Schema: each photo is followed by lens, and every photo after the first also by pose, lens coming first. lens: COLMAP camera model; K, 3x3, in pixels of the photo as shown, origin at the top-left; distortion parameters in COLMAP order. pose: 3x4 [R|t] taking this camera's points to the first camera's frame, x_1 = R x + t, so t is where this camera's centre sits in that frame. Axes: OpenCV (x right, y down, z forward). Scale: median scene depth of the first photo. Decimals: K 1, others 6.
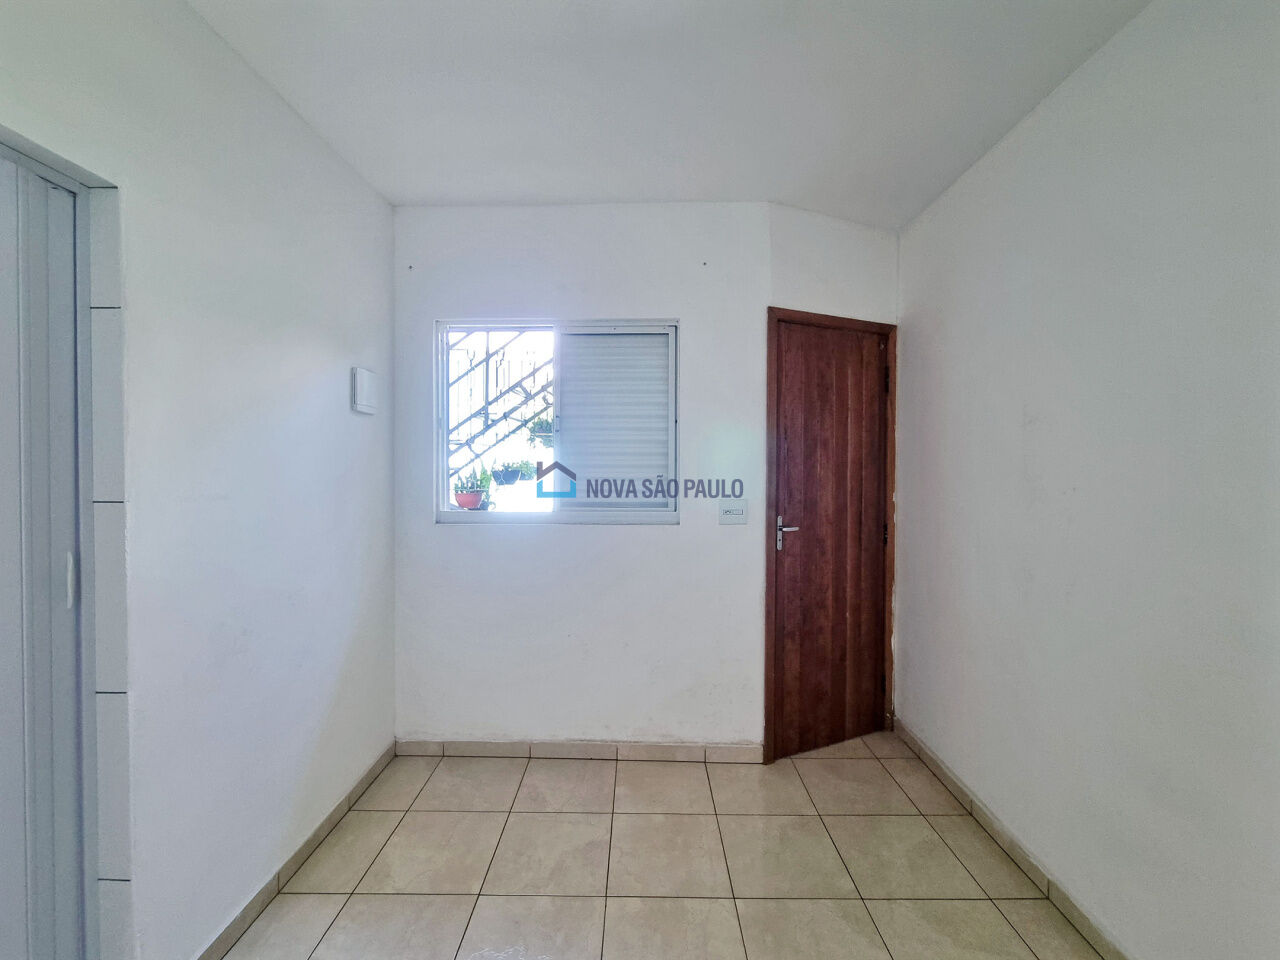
lens RADIAL K [[537.2, 0, 637.3], [0, 537.2, 469.7], [0, 0, 1]] dist [-0.000504, -0.000103]
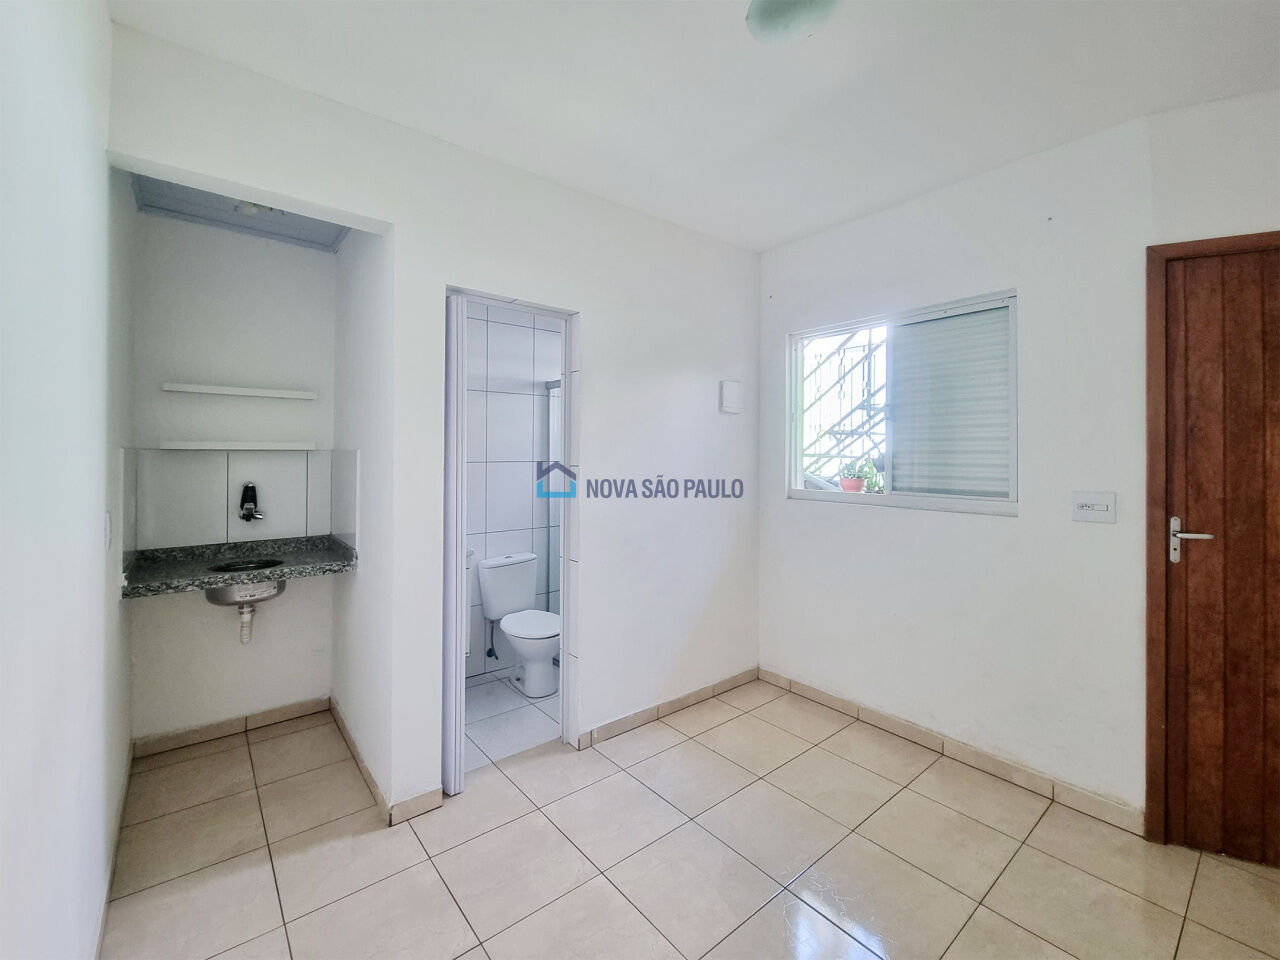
lens RADIAL K [[546.8, 0, 640.2], [0, 546.8, 449.9], [0, 0, 1]] dist [-0.000690, 0.000147]
pose [[0.646797, -0.005179, -0.762645, 0.364784], [-0.017230, 0.999622, -0.021401, 0.021280], [0.762468, 0.026982, 0.646464, -0.069456]]
